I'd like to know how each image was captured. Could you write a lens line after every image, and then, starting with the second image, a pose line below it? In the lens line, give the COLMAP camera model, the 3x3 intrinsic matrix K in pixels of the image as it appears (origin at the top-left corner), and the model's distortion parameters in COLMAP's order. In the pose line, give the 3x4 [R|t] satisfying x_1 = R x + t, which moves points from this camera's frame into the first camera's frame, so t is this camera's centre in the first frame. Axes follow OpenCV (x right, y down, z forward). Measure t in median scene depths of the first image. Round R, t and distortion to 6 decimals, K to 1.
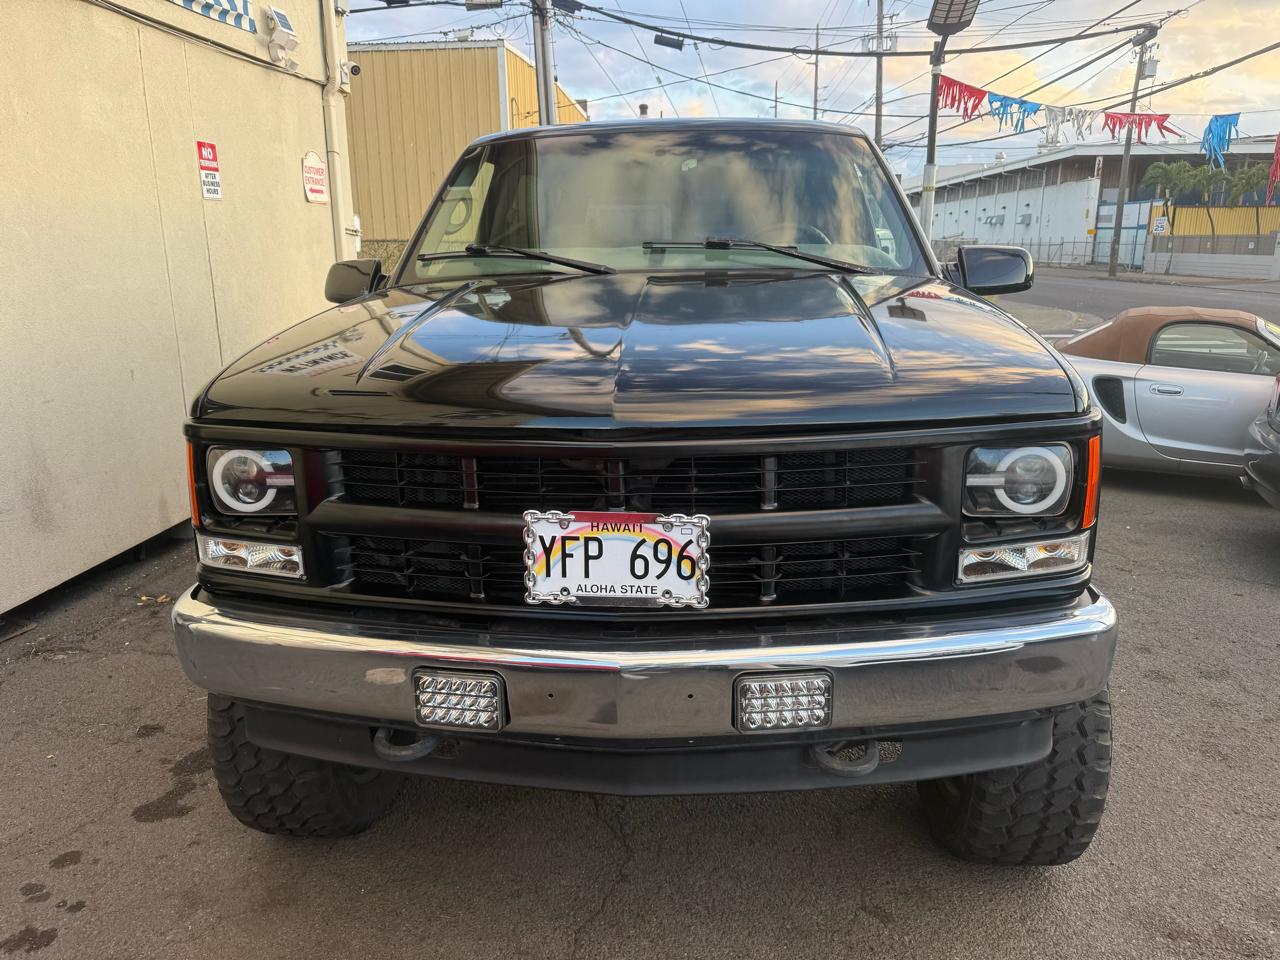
lens RADIAL K [[919.1, 0, 640.0], [0, 919.1, 480.0], [0, 0, 1]] dist [0.006139, -0.006827]
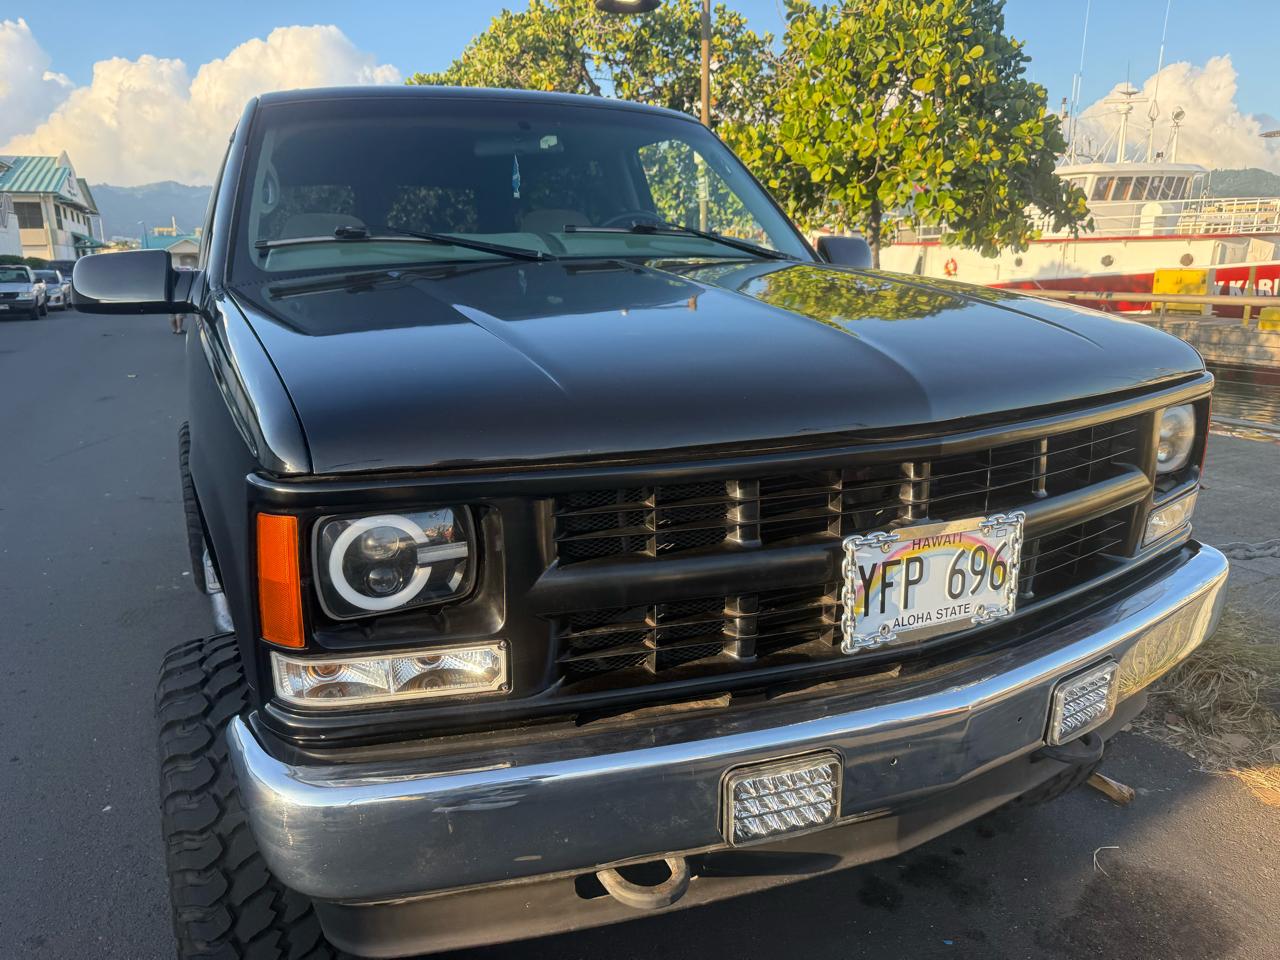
lens RADIAL K [[919.3, 0, 635.7], [0, 919.3, 490.9], [0, 0, 1]] dist [0.008523, -0.025628]
pose [[0.873093, -0.121094, 0.472275, -0.633912], [0.123512, 0.992002, 0.026018, -0.047674], [-0.471649, 0.035616, 0.881067, 0.383703]]
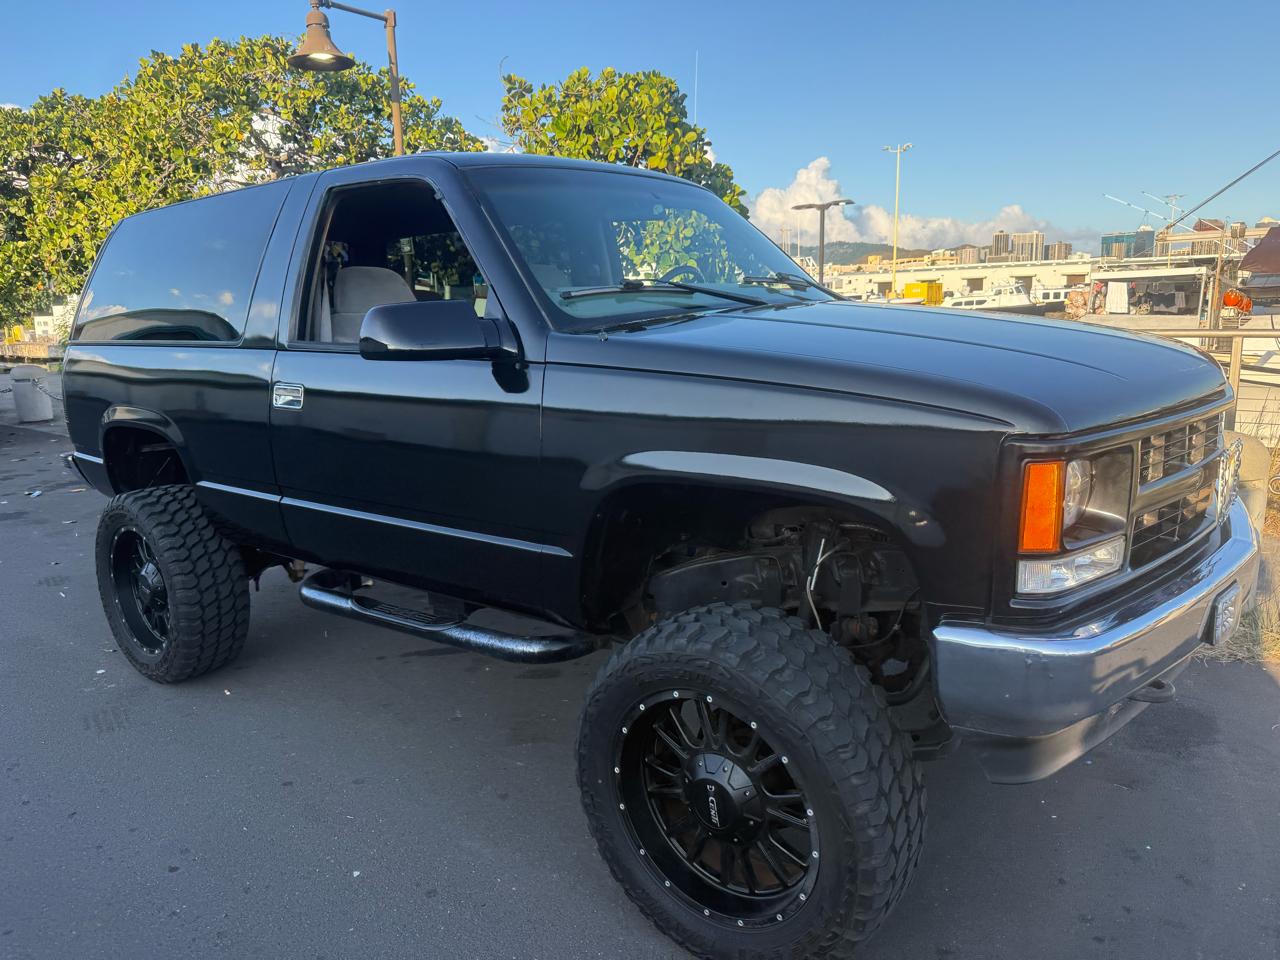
lens RADIAL K [[910.5, 0, 643.0], [0, 910.5, 493.6], [0, 0, 1]] dist [0.003084, -0.006054]
pose [[0.561374, -0.174941, 0.808860, -1.649434], [0.223480, 0.973135, 0.055369, -0.171885], [-0.796816, 0.149682, 0.585389, 0.883050]]
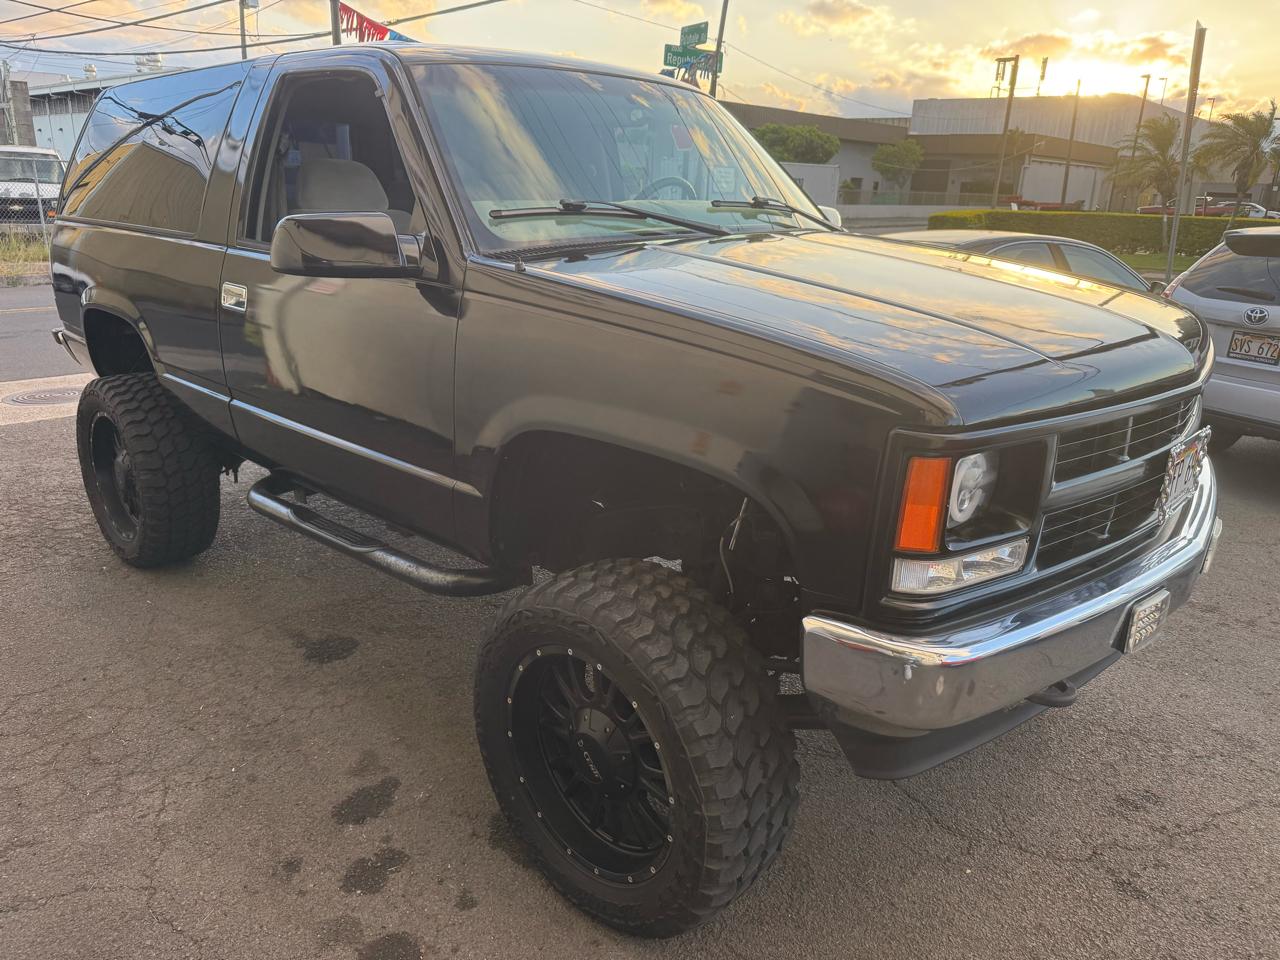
lens RADIAL K [[919.3, 0, 652.1], [0, 919.3, 477.1], [0, 0, 1]] dist [-0.000244, -0.007468]
pose [[0.618081, -0.208886, 0.757854, -1.454439], [0.153901, 0.977548, 0.143924, -0.207046], [-0.770902, 0.027678, 0.636352, 0.737410]]
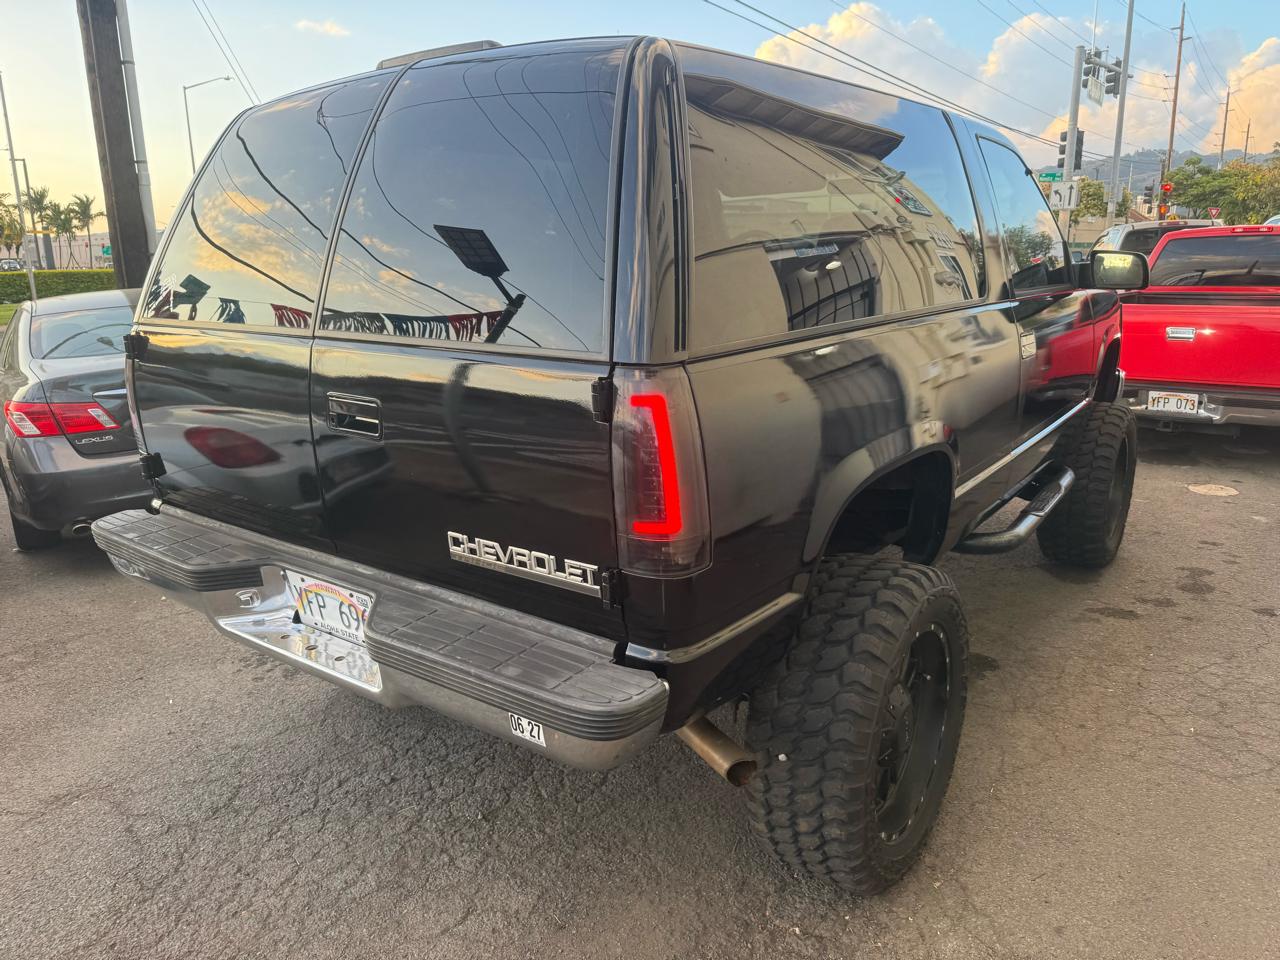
lens RADIAL K [[938.1, 0, 640.0], [0, 938.1, 480.0], [0, 0, 1]] dist [0.007484, -0.004579]
pose [[-0.856324, -0.110559, 0.504465, -0.822424], [0.142554, 0.888263, 0.436655, -1.139907], [-0.496374, 0.445832, -0.744880, 4.525590]]
